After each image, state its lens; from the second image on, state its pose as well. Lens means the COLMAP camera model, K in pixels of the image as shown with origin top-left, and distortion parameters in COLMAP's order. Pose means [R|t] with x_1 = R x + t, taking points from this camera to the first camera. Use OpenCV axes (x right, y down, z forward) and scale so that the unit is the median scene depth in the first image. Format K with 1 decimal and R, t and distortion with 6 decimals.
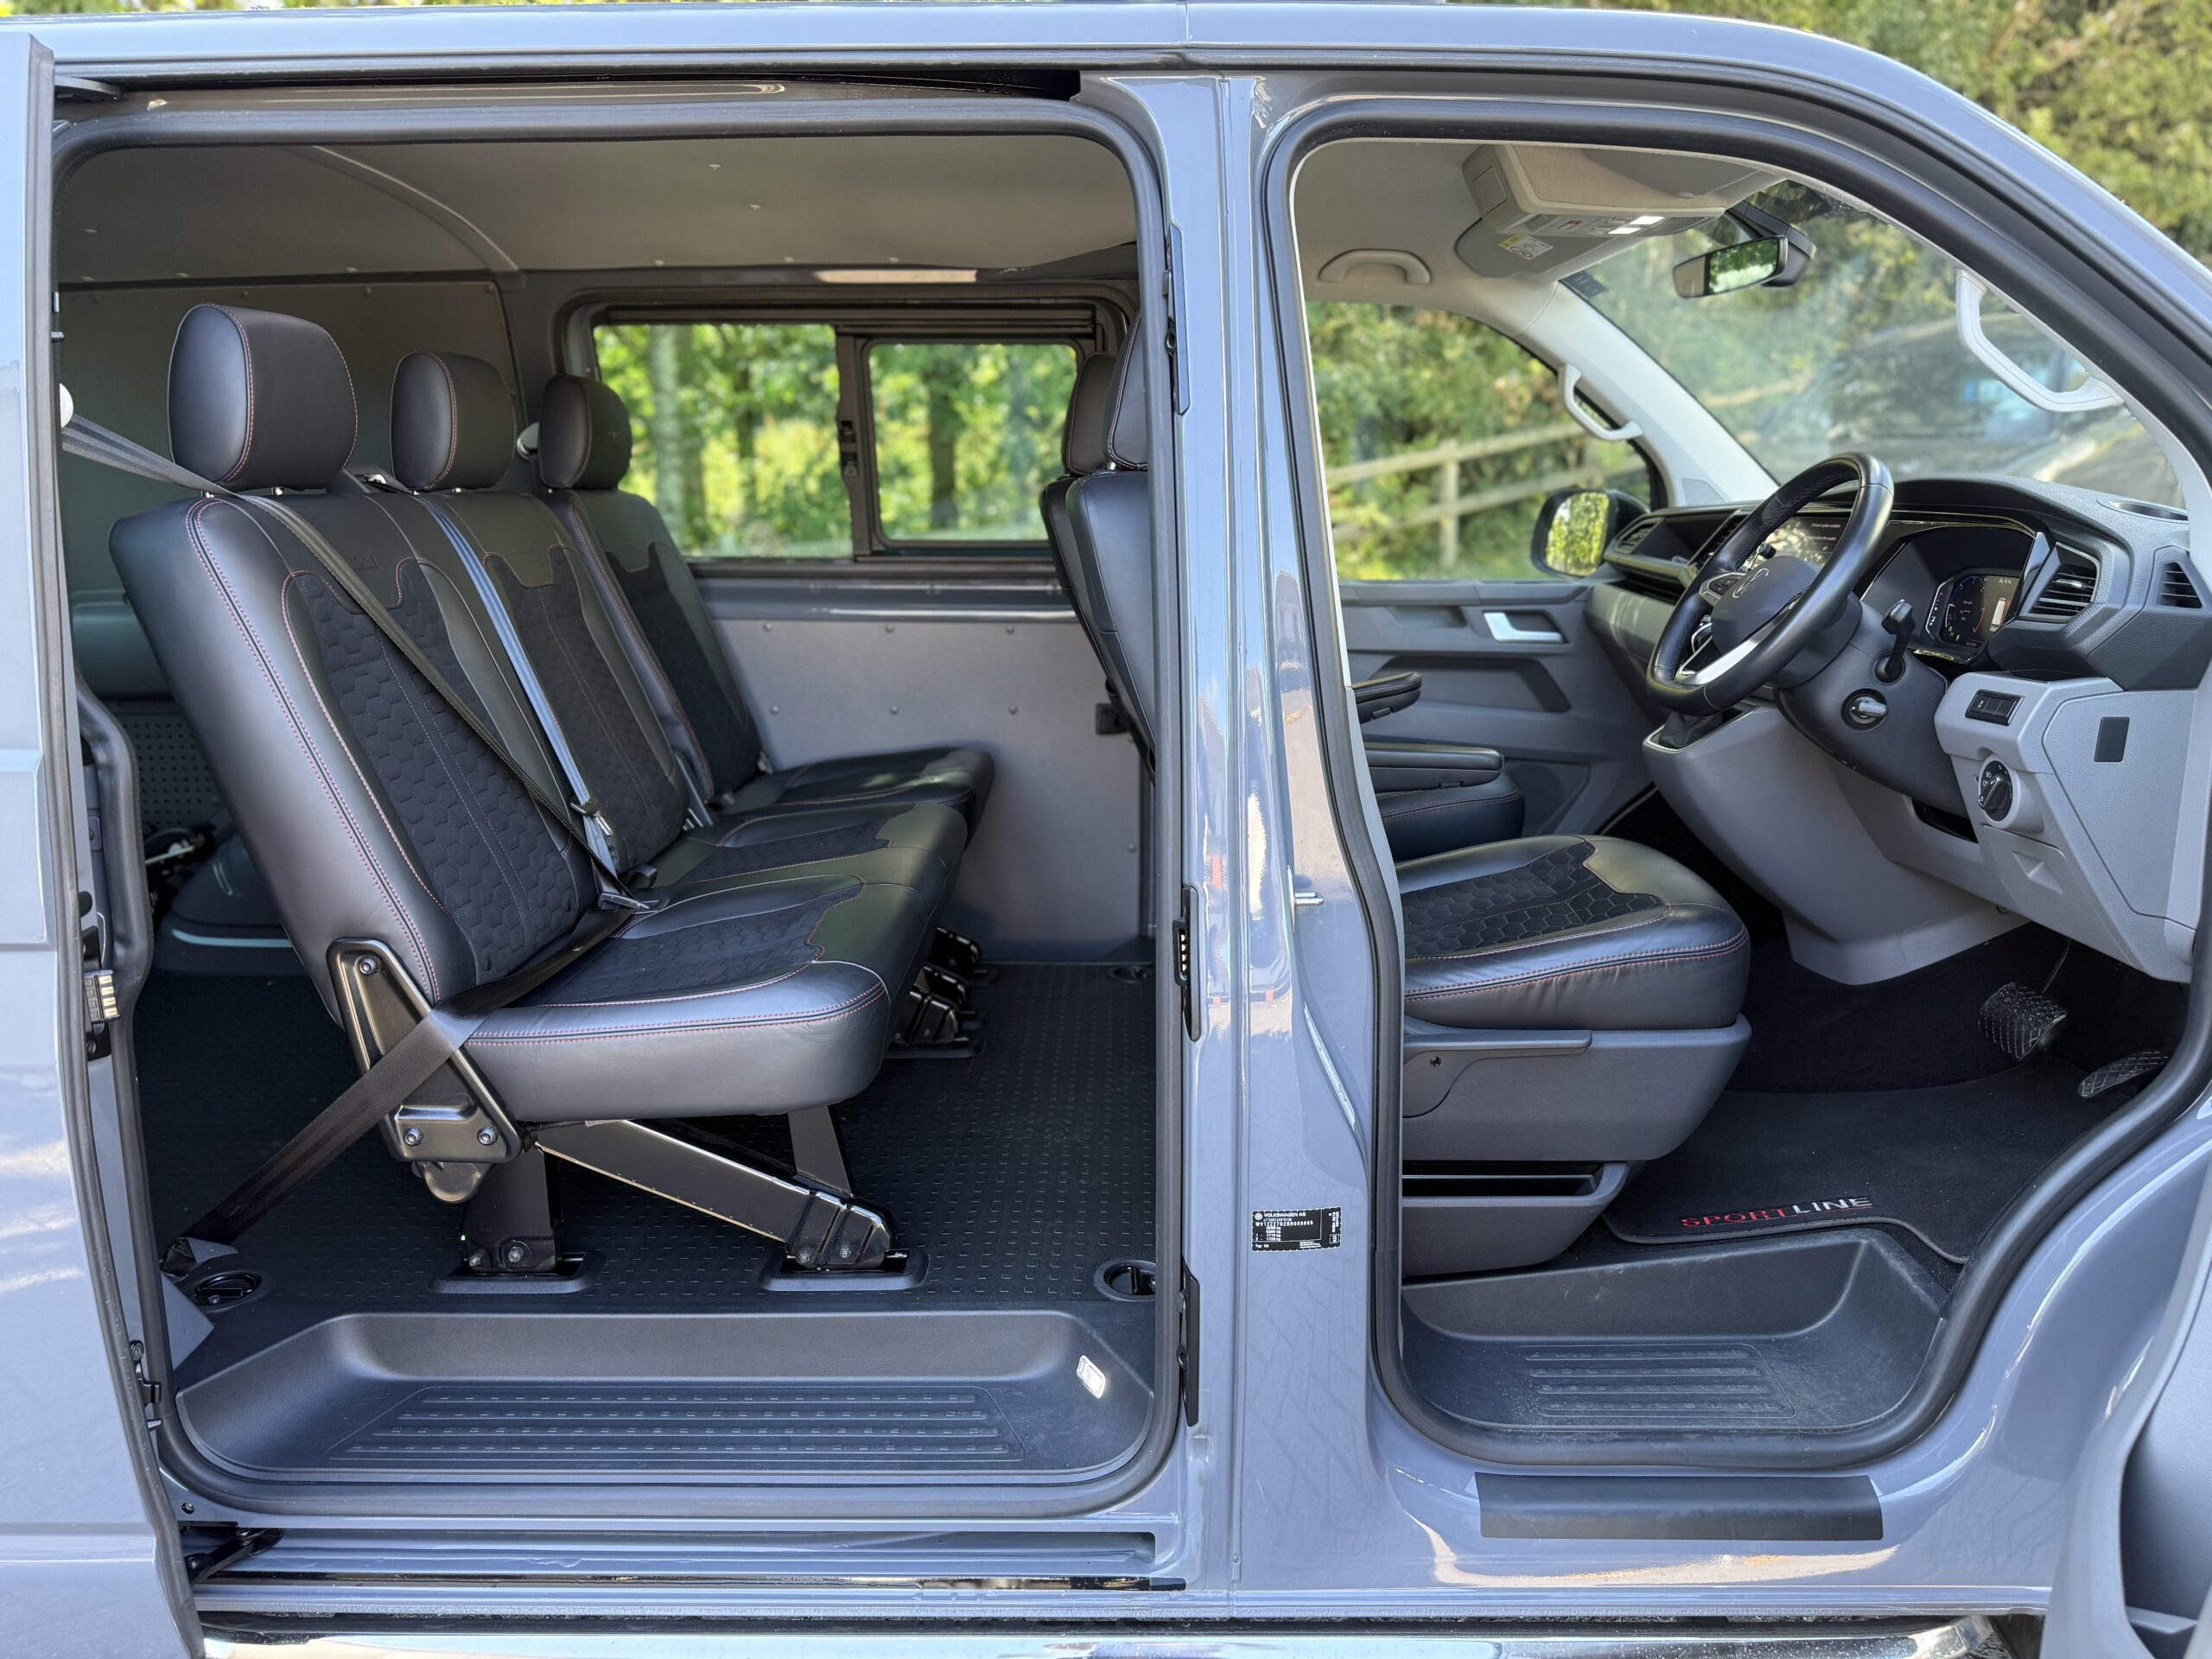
lens RADIAL K [[1545.4, 0, 1102.8], [0, 1545.4, 856.4], [0, 0, 1]] dist [0.004878, -0.015876]
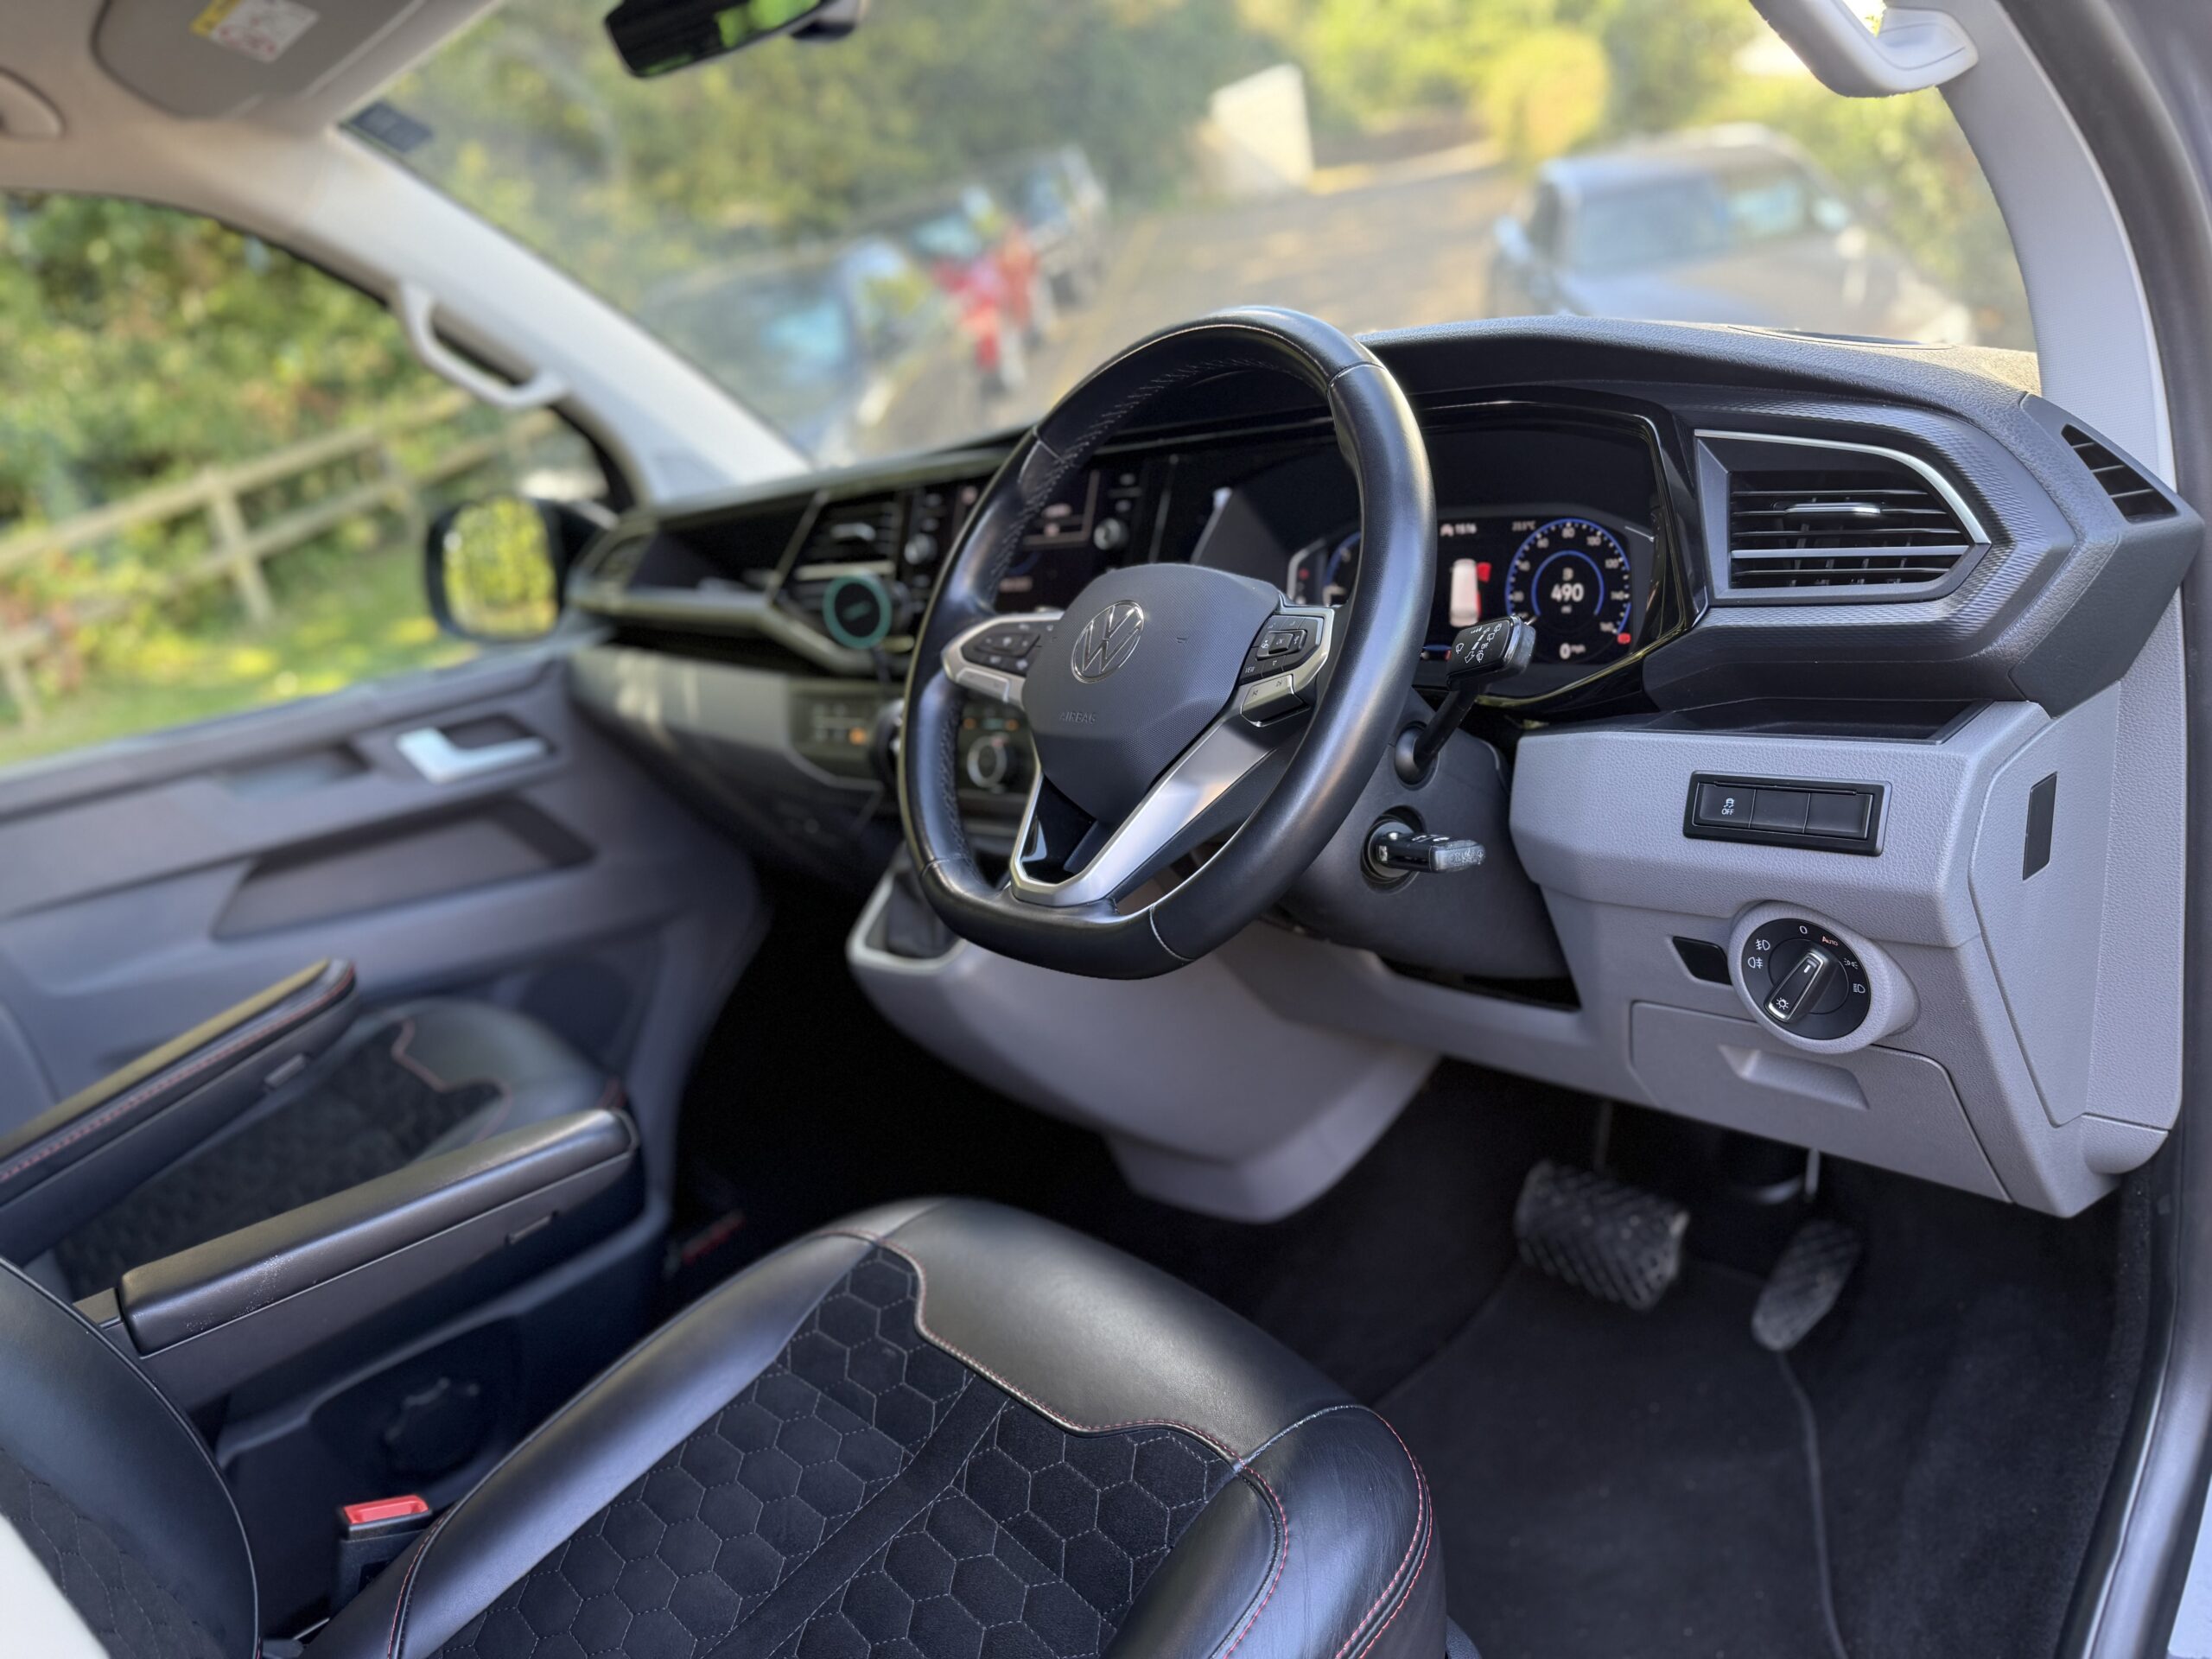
lens RADIAL K [[1626.8, 0, 1106.0], [0, 1626.8, 829.5], [0, 0, 1]] dist [0.044725, -0.003549]
pose [[0.751955, -0.286939, 0.593489, 0.078675], [0.302483, 0.950111, 0.076111, -0.096853], [-0.585720, 0.122288, 0.801235, 0.384726]]
